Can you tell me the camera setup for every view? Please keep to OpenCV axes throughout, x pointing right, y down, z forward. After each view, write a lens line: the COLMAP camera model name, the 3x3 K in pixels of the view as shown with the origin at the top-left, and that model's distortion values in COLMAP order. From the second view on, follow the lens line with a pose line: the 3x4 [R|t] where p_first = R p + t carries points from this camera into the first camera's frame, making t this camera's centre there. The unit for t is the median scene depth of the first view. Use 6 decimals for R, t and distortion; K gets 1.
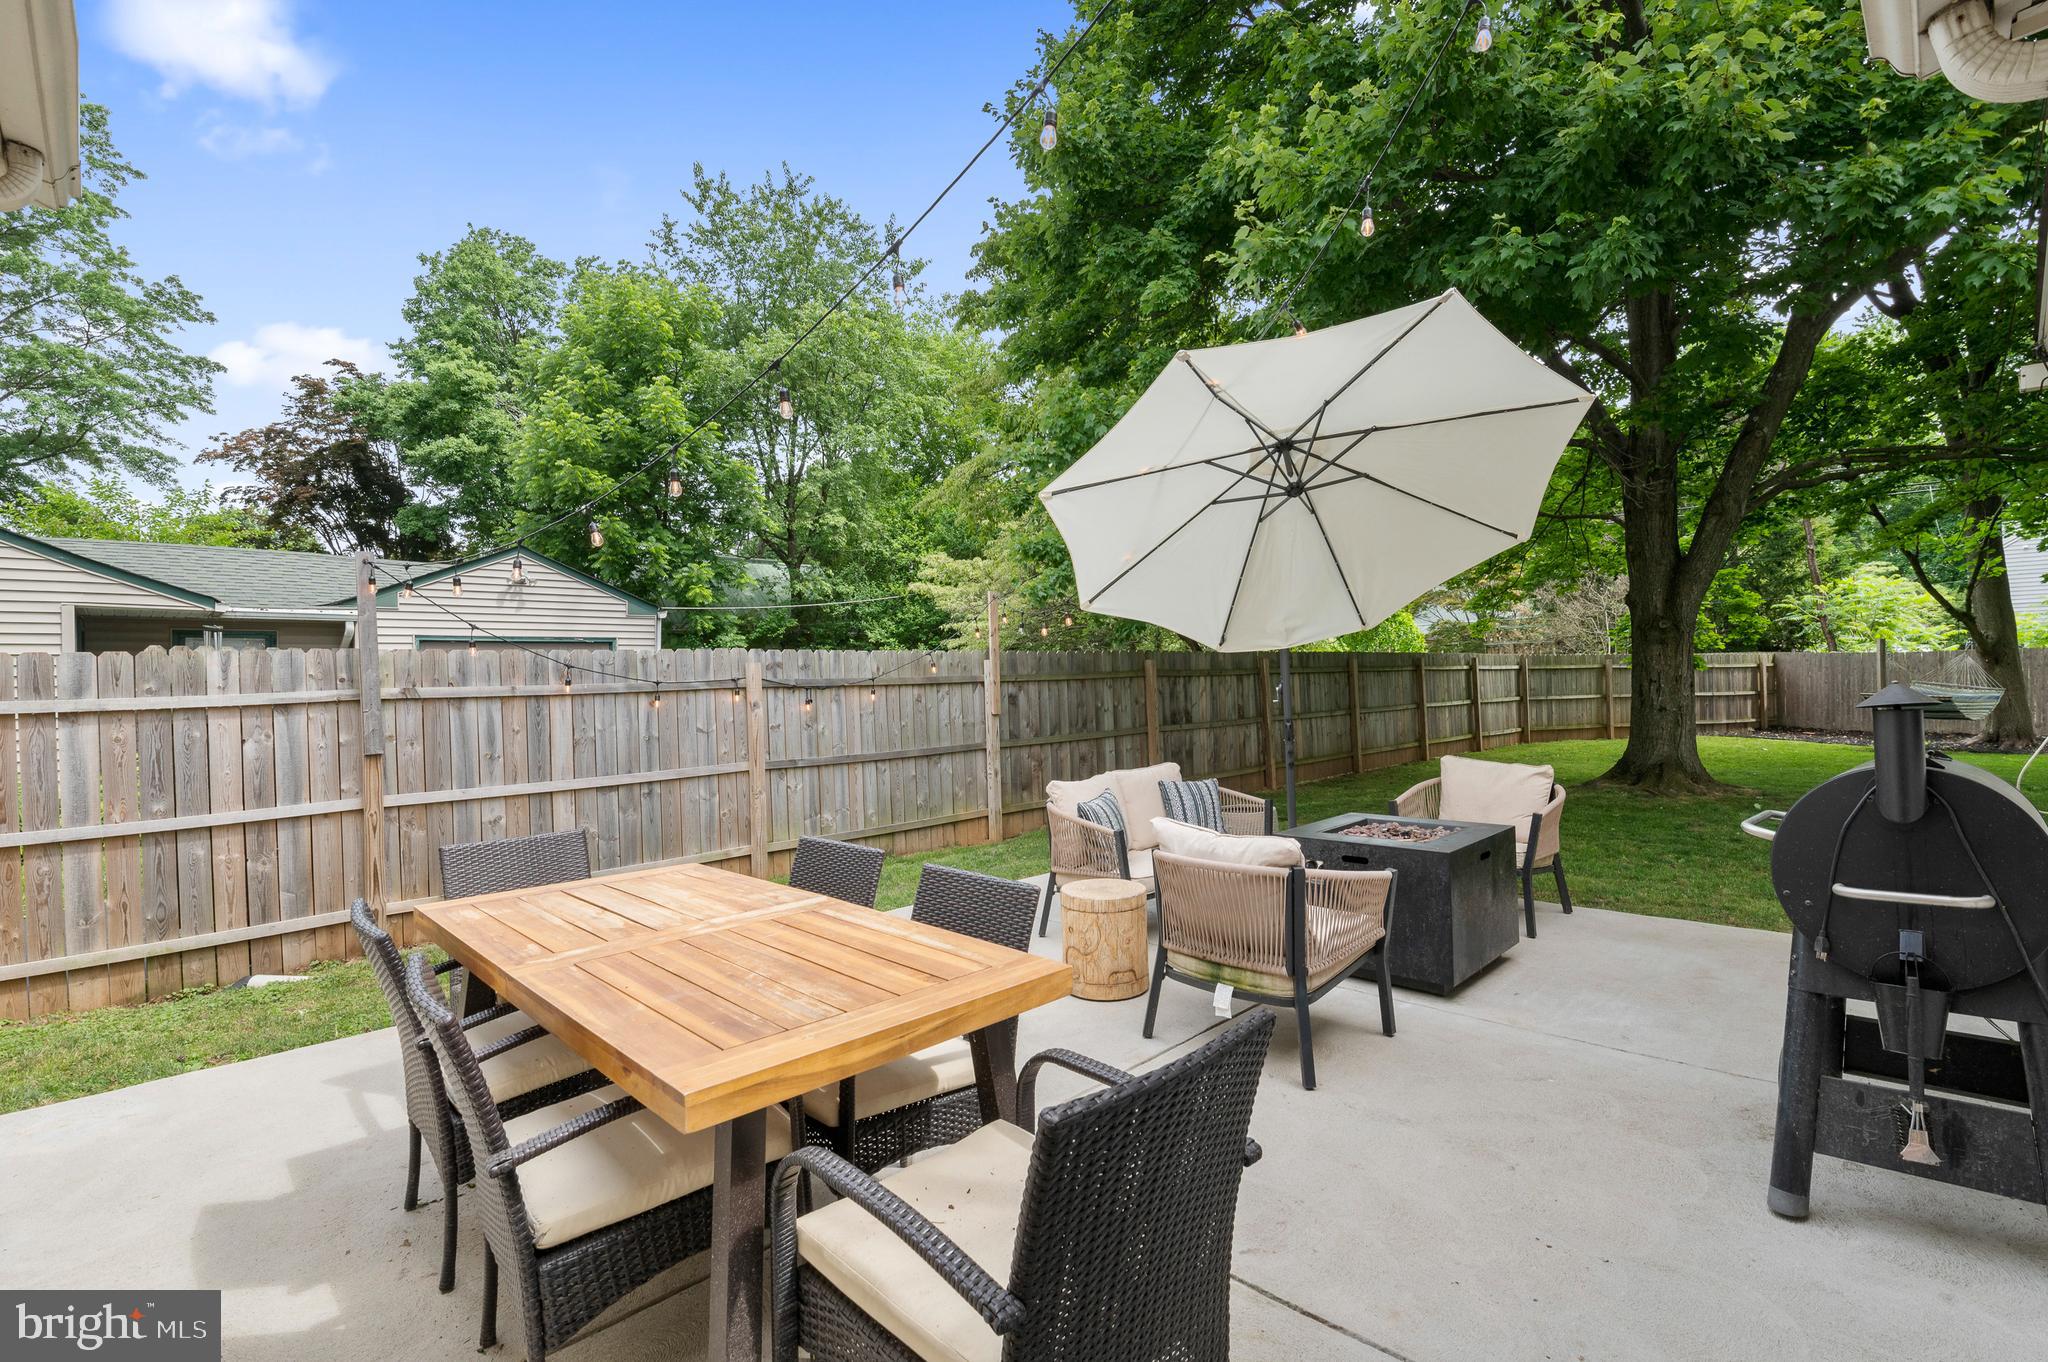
lens RADIAL K [[910.2, 0, 1029.1], [0, 910.2, 681.4], [0, 0, 1]] dist [-0.013216, -0.001141]
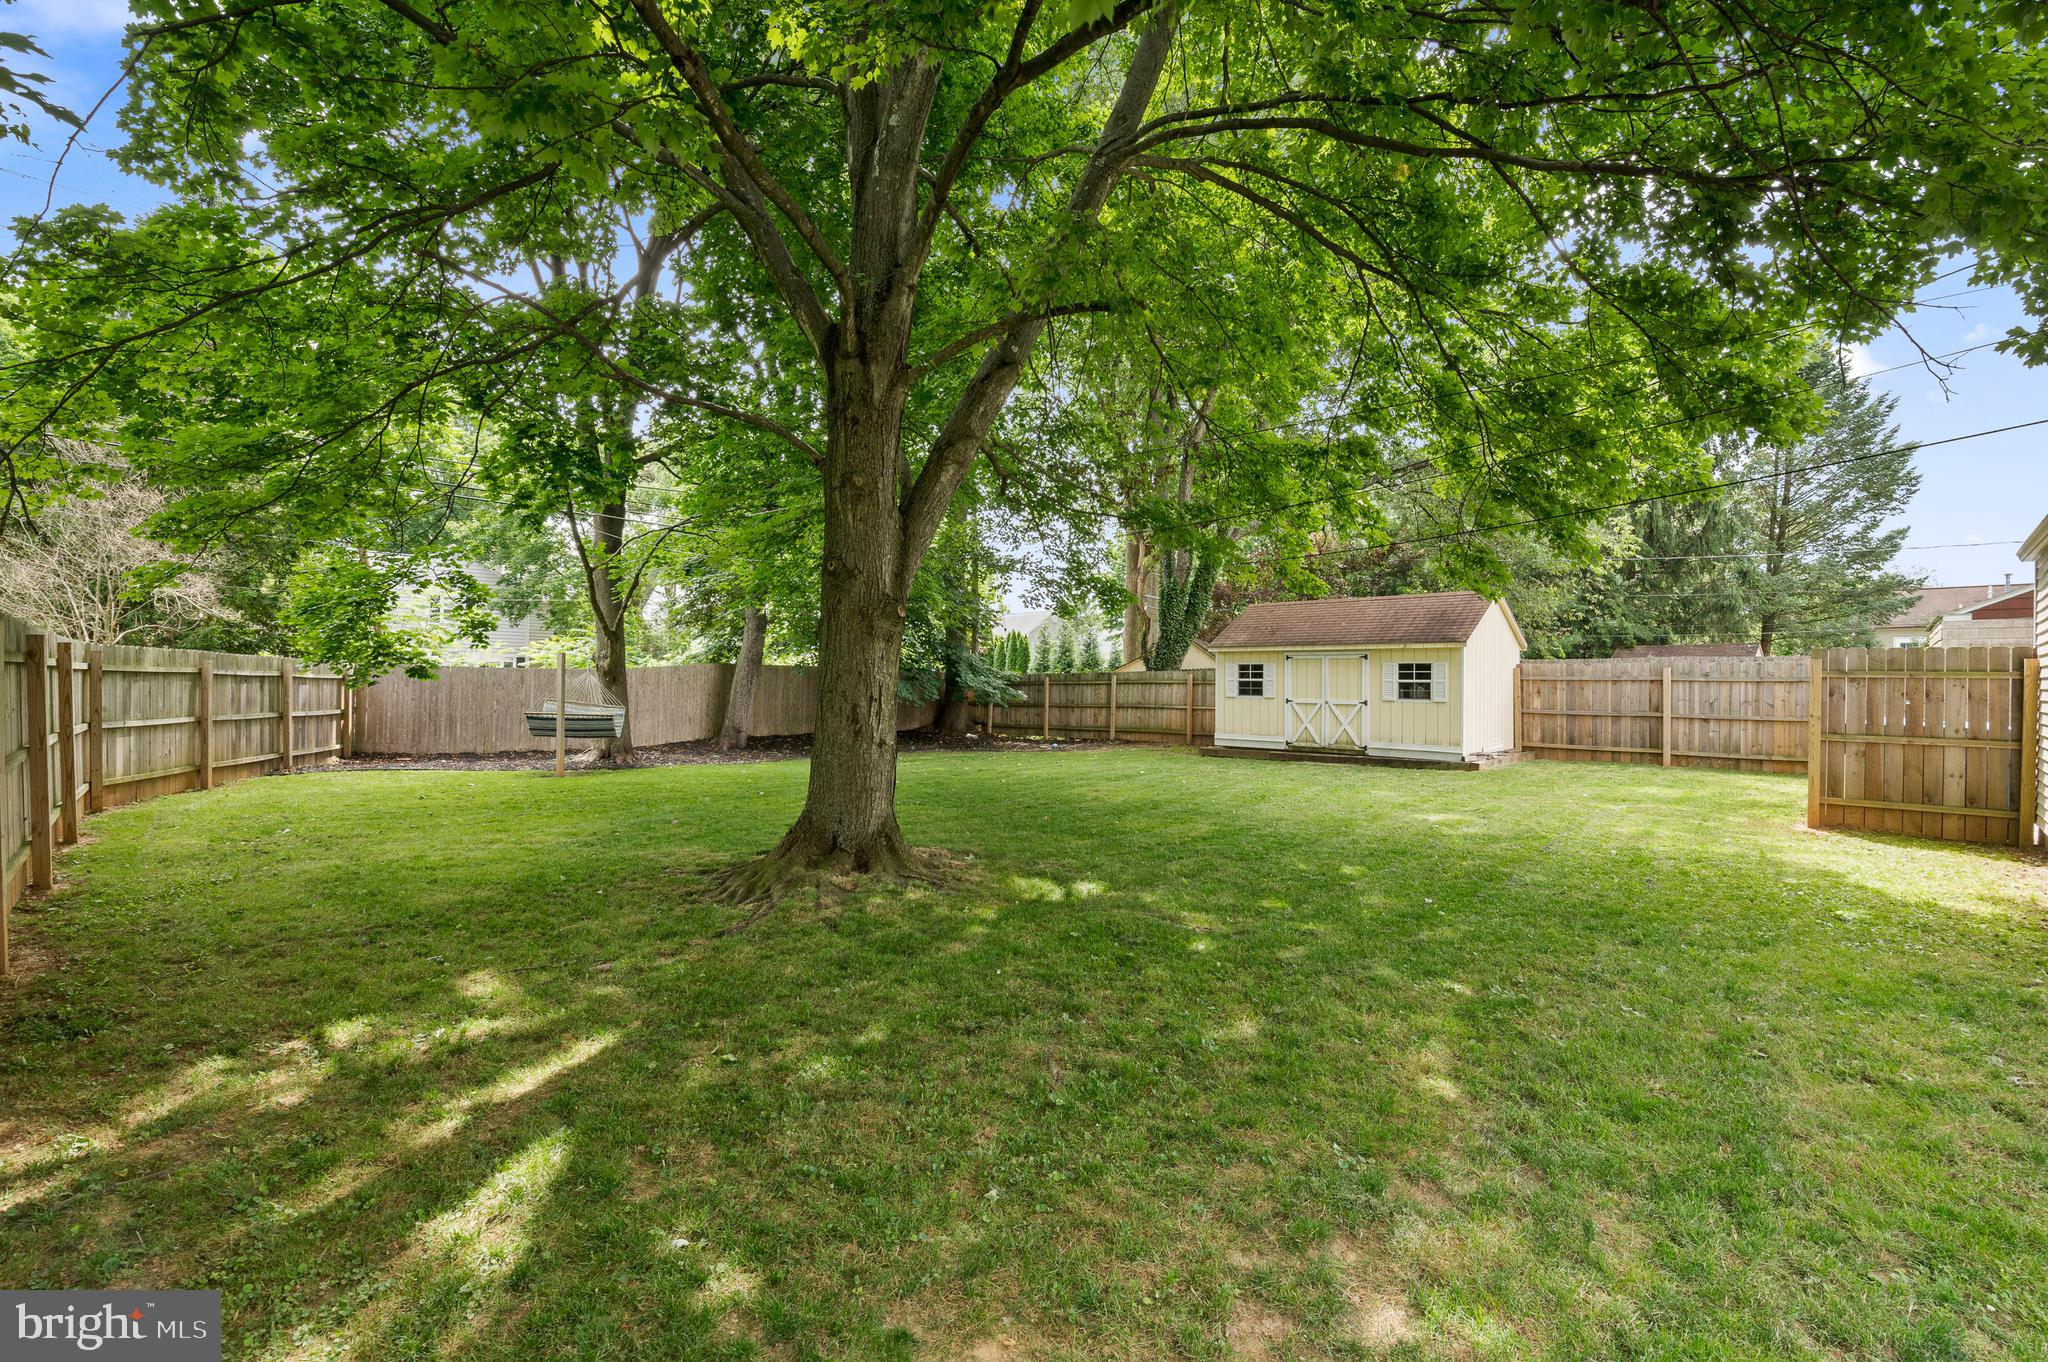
lens RADIAL K [[910.2, 0, 1066.8], [0, 910.2, 685.3], [0, 0, 1]] dist [-0.013216, -0.001141]
pose [[0.001539, 0.021056, 0.999777, 0.079584], [-0.007599, 0.999750, -0.021044, 0.004626], [-0.999970, -0.007565, 0.001699, 1.233453]]
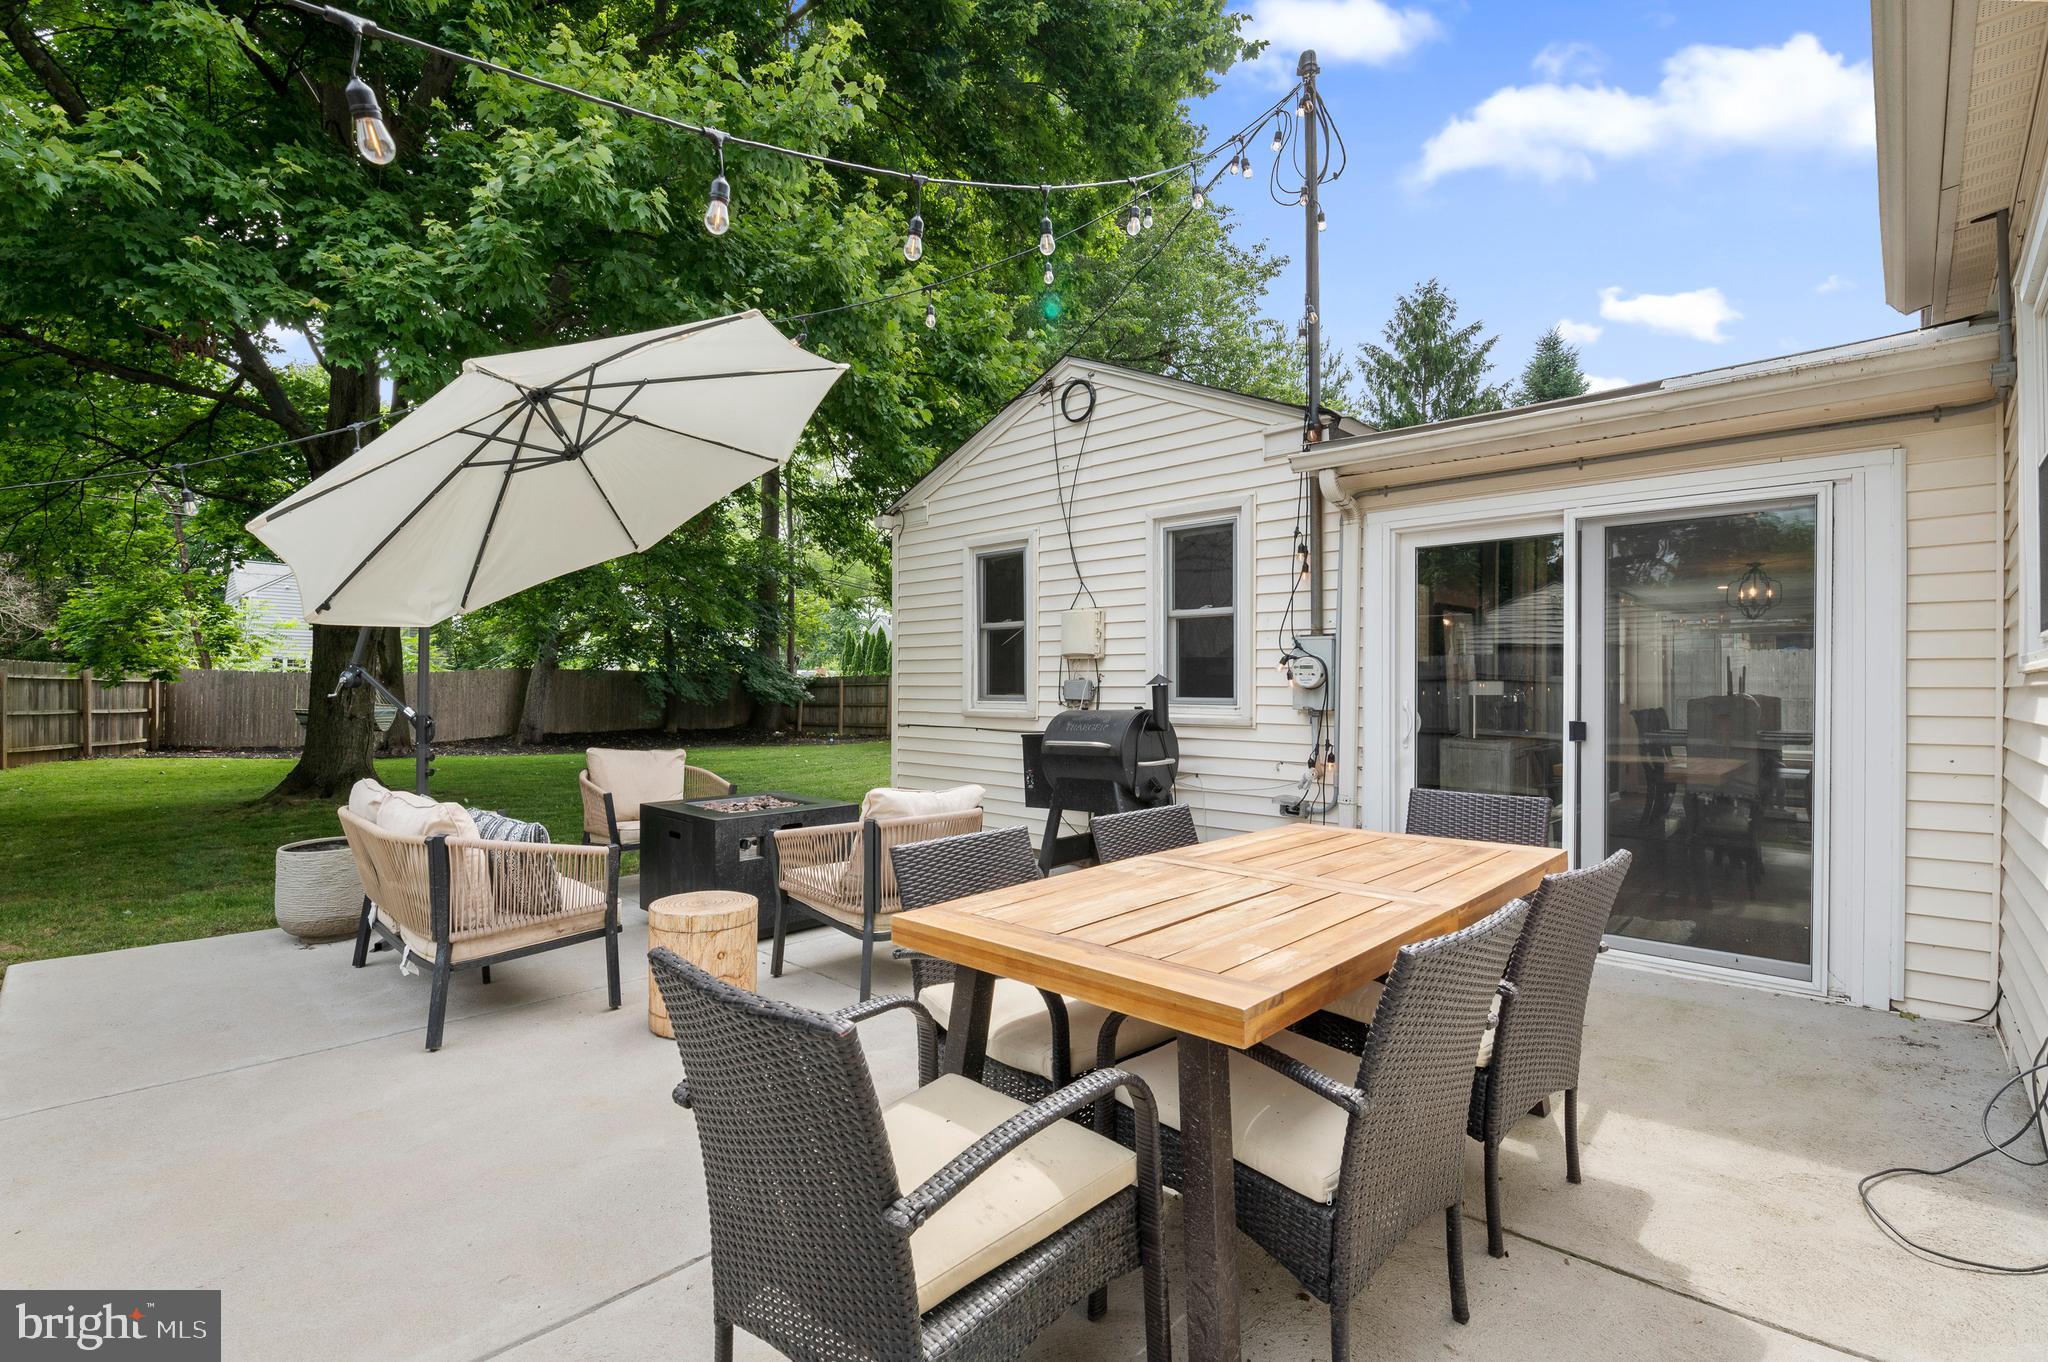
lens RADIAL K [[910.2, 0, 1023.2], [0, 910.2, 678.5], [0, 0, 1]] dist [-0.013216, -0.001141]
pose [[-0.025348, 0.032596, 0.999147, -0.444955], [-0.002331, 0.999464, -0.032665, 0.026227], [-0.999676, -0.003157, -0.025259, 0.436396]]
